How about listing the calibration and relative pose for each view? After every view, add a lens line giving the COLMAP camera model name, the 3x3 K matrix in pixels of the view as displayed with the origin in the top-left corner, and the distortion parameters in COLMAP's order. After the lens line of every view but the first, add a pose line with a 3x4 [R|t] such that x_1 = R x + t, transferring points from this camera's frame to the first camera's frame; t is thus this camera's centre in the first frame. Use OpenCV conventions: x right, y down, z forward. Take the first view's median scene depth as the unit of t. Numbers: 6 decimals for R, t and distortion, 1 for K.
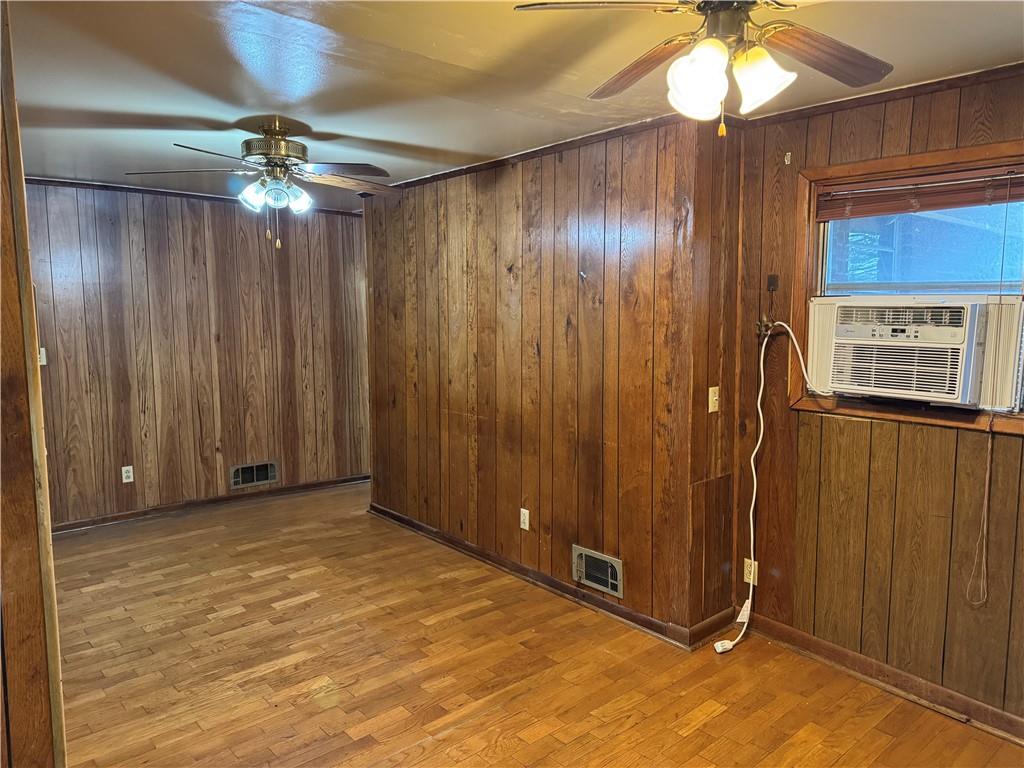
lens RADIAL K [[715.1, 0, 516.5], [0, 715.1, 387.9], [0, 0, 1]] dist [0.069152, -0.082229]
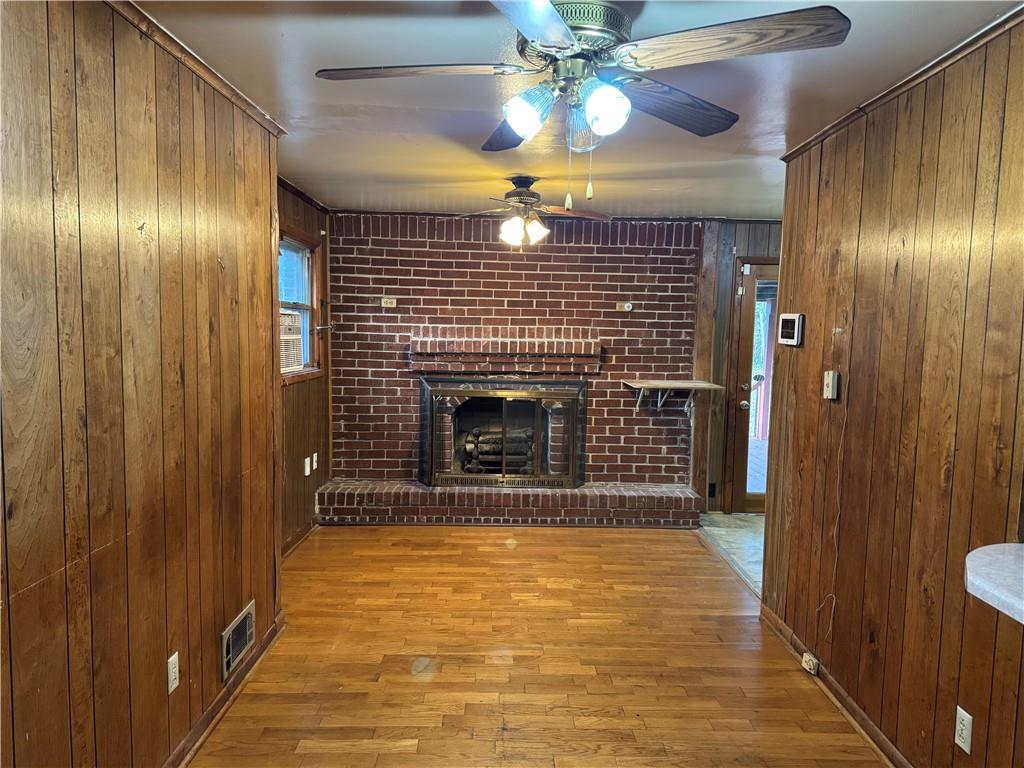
lens RADIAL K [[715.1, 0, 514.8], [0, 715.1, 385.0], [0, 0, 1]] dist [0.069152, -0.082229]
pose [[-0.761166, -0.072329, 0.644511, -0.559548], [0.048081, 0.984734, 0.167294, -0.128619], [-0.646772, 0.158327, -0.746068, 1.225442]]
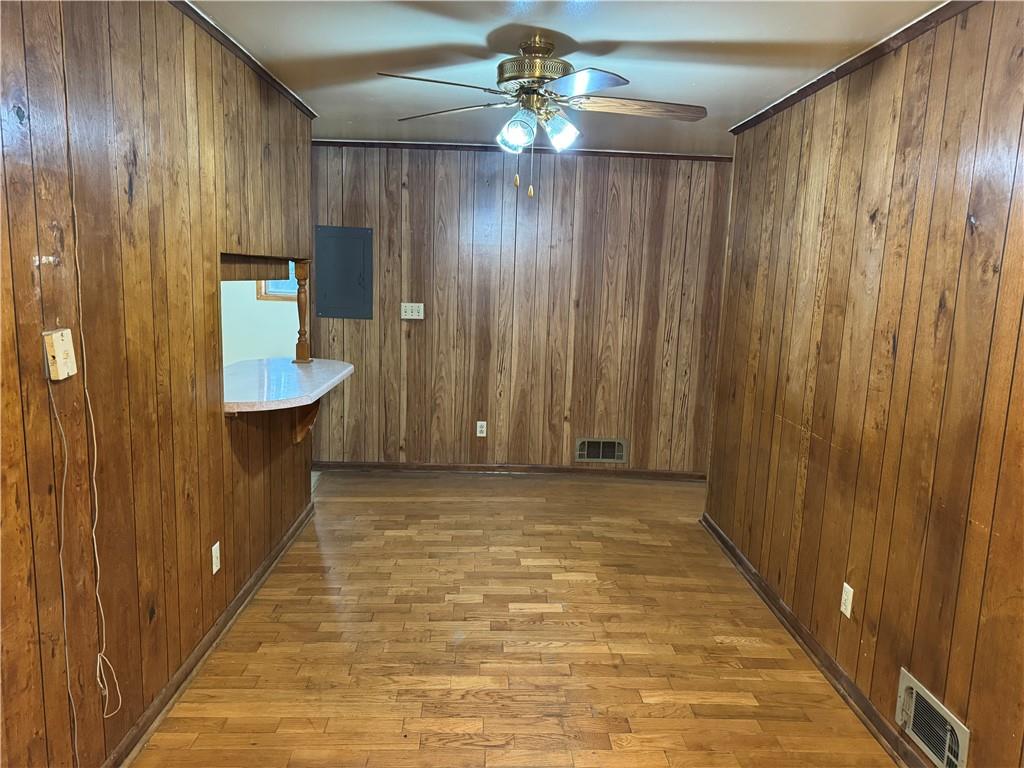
lens RADIAL K [[715.1, 0, 506.1], [0, 715.1, 389.9], [0, 0, 1]] dist [0.069152, -0.082229]
pose [[0.771807, 0.130138, -0.622397, 0.160377], [-0.102670, 0.991494, 0.079997, -0.029627], [0.627513, 0.002159, 0.778603, 0.282936]]
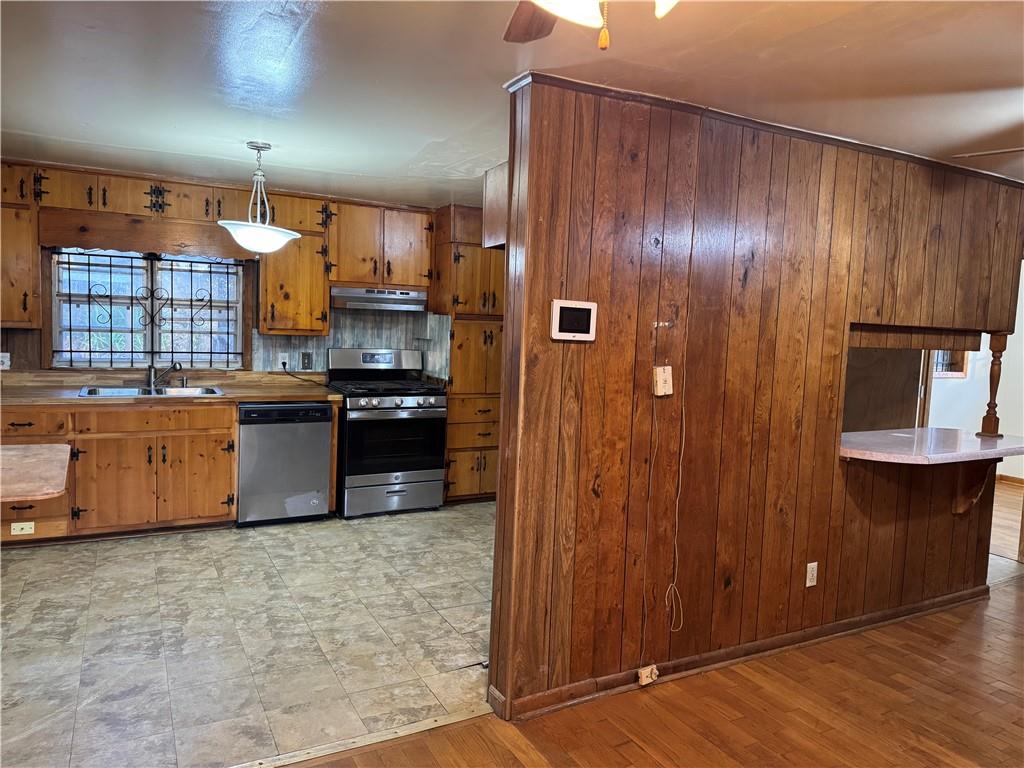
lens RADIAL K [[715.1, 0, 514.4], [0, 715.1, 380.2], [0, 0, 1]] dist [0.069152, -0.082229]
pose [[-0.217300, 0.066753, -0.973820, 0.405759], [-0.141883, 0.984903, 0.099173, -0.038585], [0.965738, 0.159718, -0.204548, 0.459409]]
